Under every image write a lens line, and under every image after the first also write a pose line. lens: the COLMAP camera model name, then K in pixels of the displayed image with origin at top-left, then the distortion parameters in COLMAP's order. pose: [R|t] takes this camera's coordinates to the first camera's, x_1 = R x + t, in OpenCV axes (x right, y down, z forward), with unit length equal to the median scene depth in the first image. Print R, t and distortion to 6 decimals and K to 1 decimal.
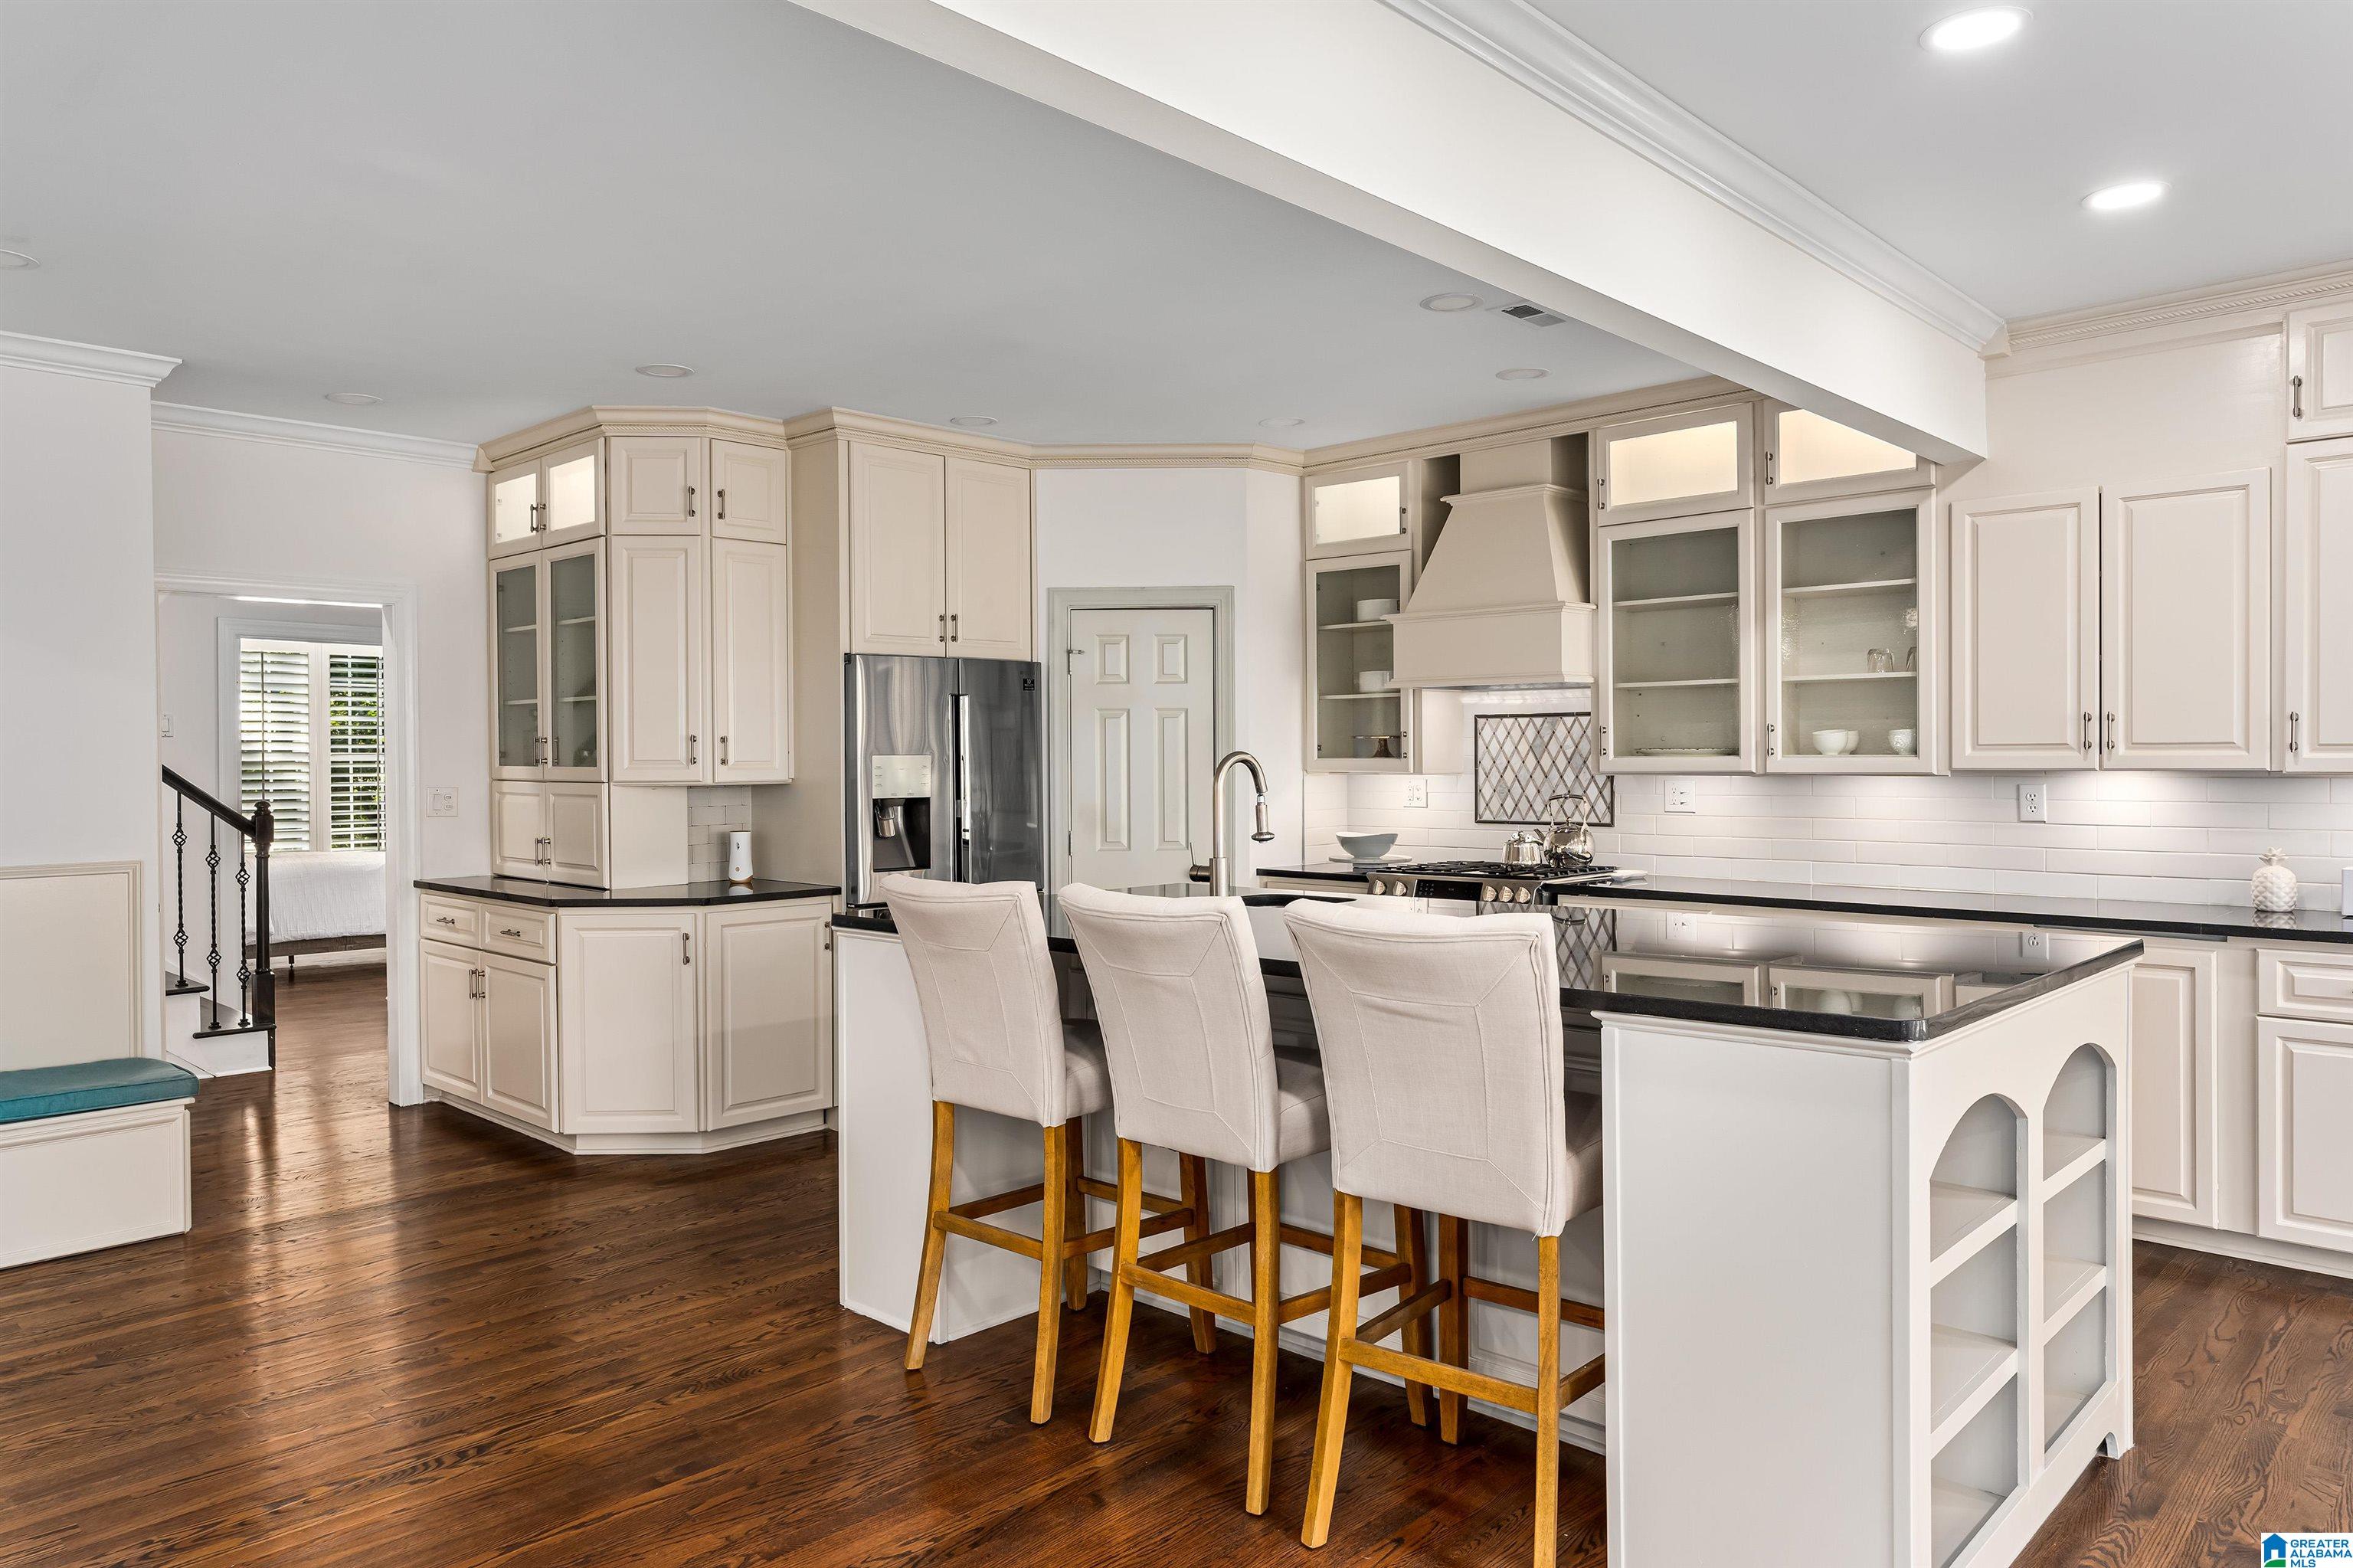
lens RADIAL K [[1531.6, 0, 1179.1], [0, 1531.6, 775.7], [0, 0, 1]] dist [-0.004320, 0.001419]
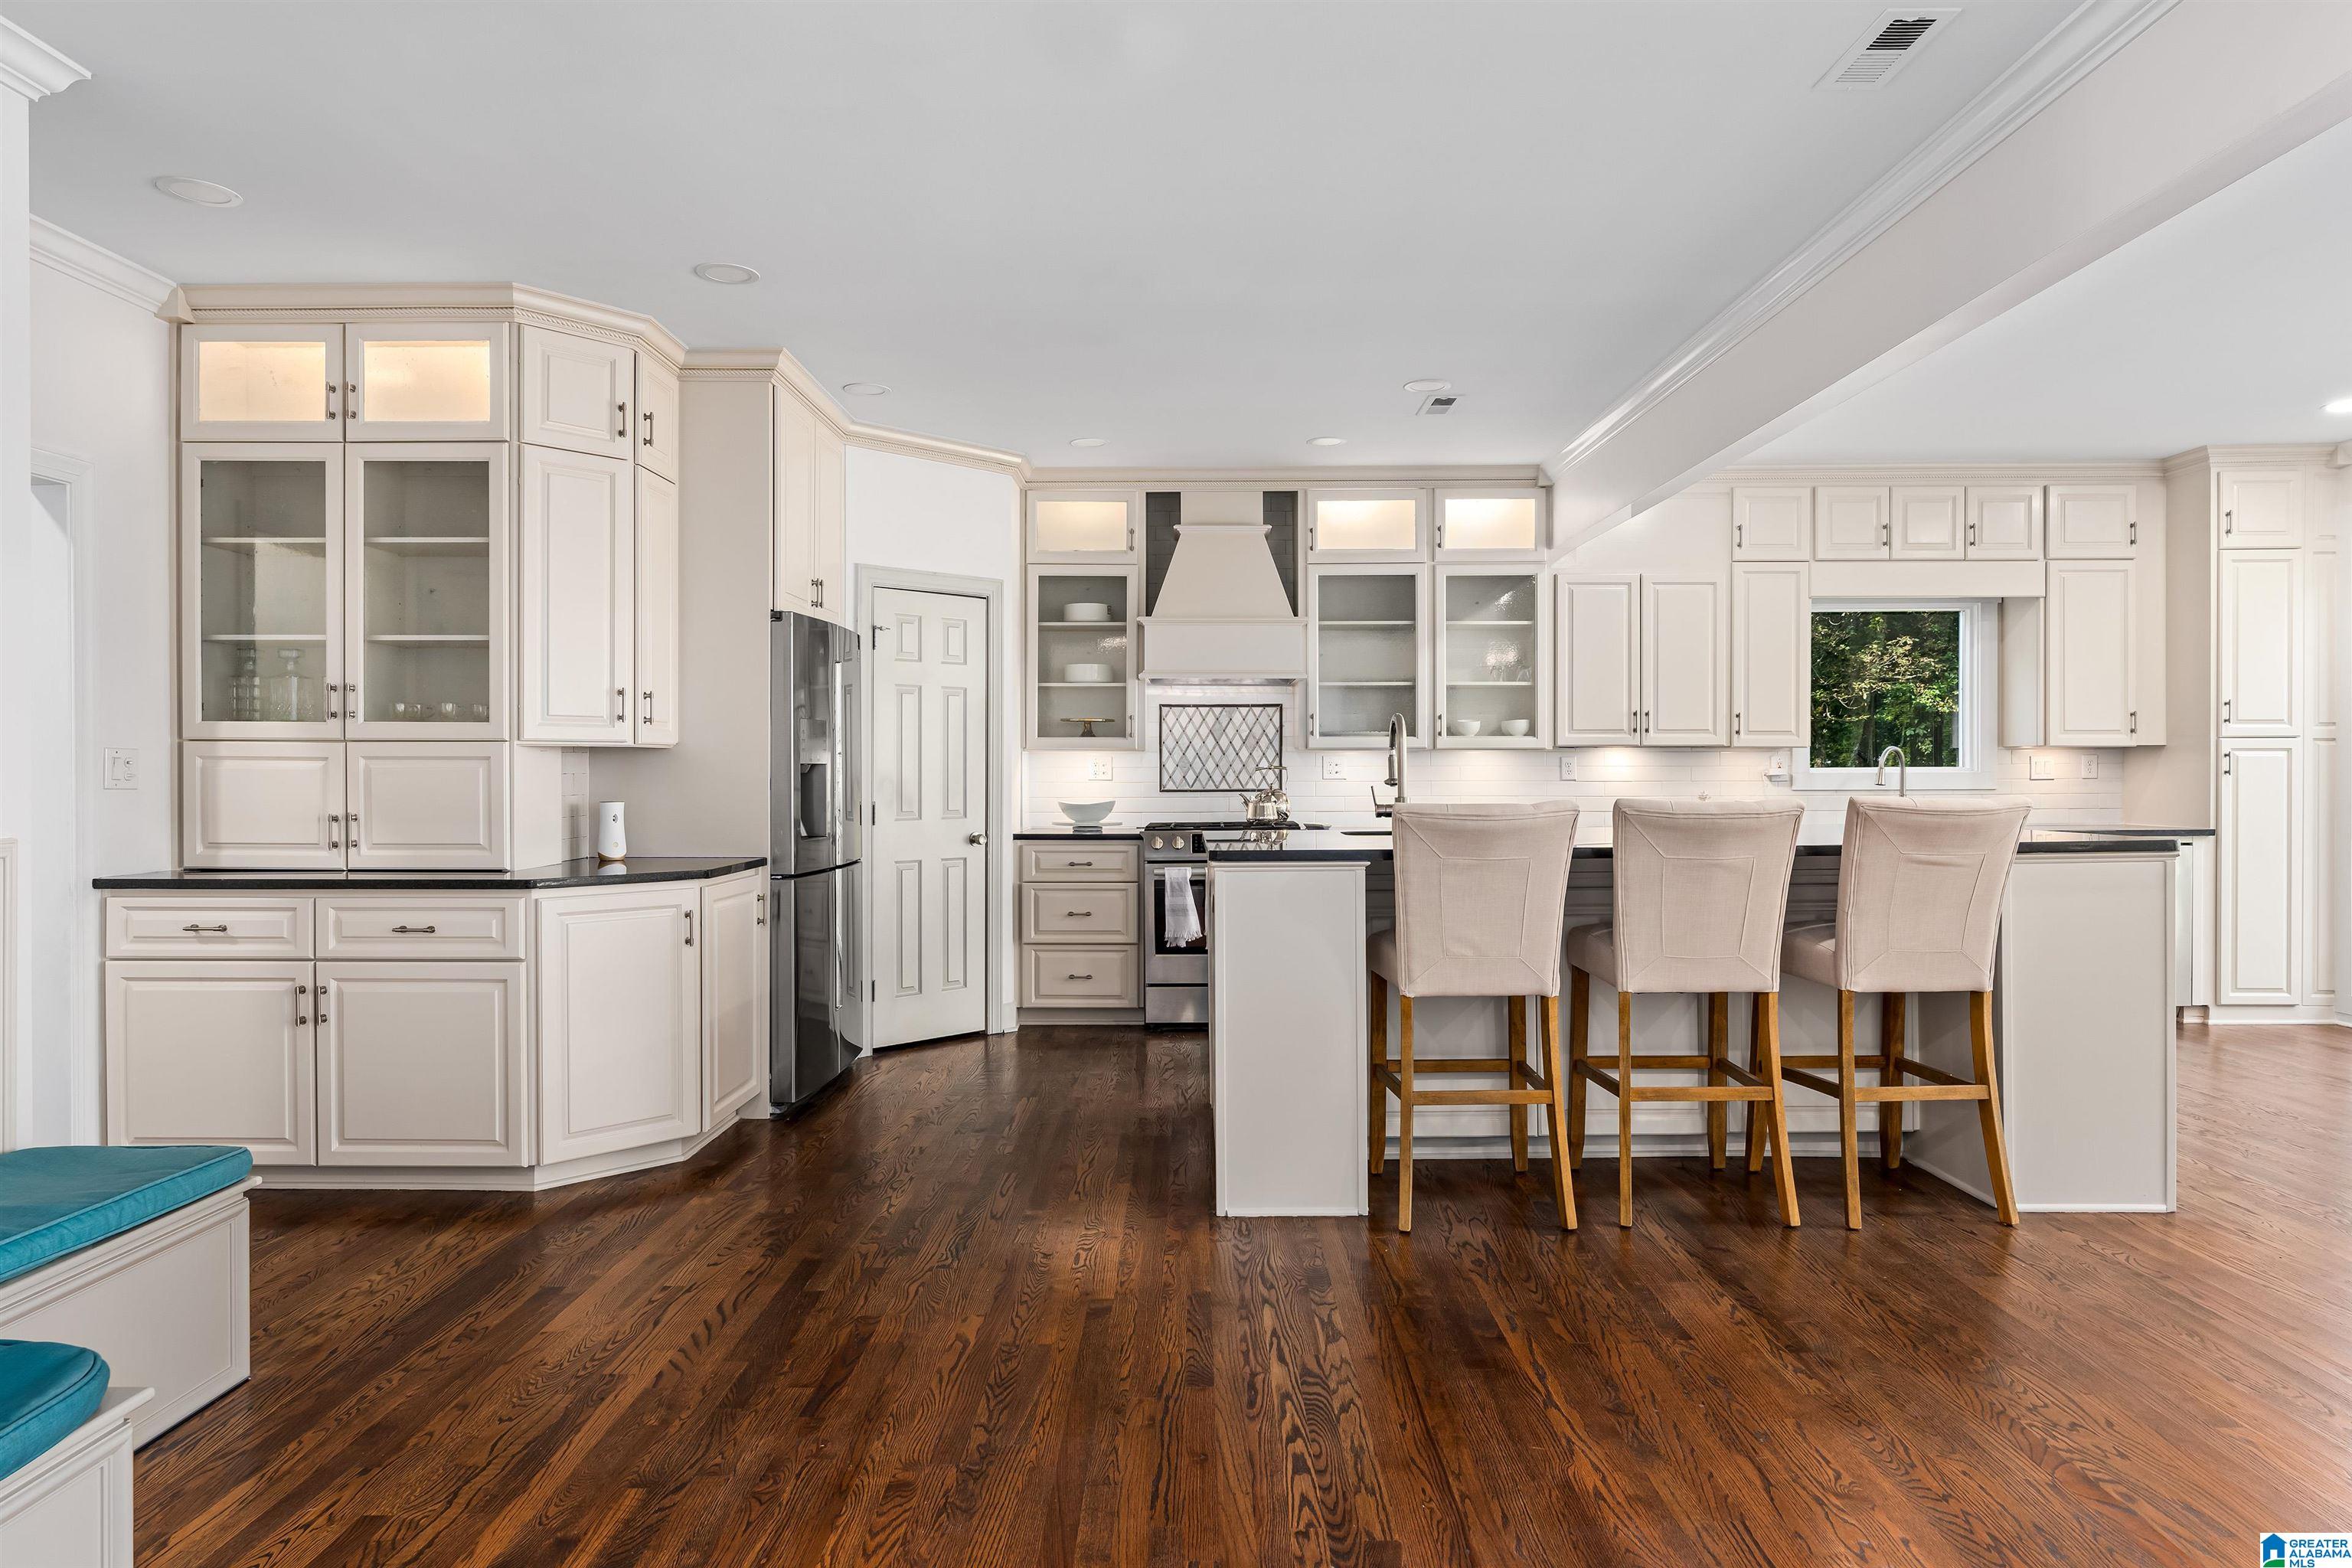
lens RADIAL K [[1340.9, 0, 1176.8], [0, 1340.9, 784.7], [0, 0, 1]] dist [-0.006400, 0.001945]
pose [[0.733959, -0.001817, 0.679192, -0.574363], [0.005261, 0.999982, -0.003010, 0.030802], [-0.679174, 0.005783, 0.733955, 0.217114]]
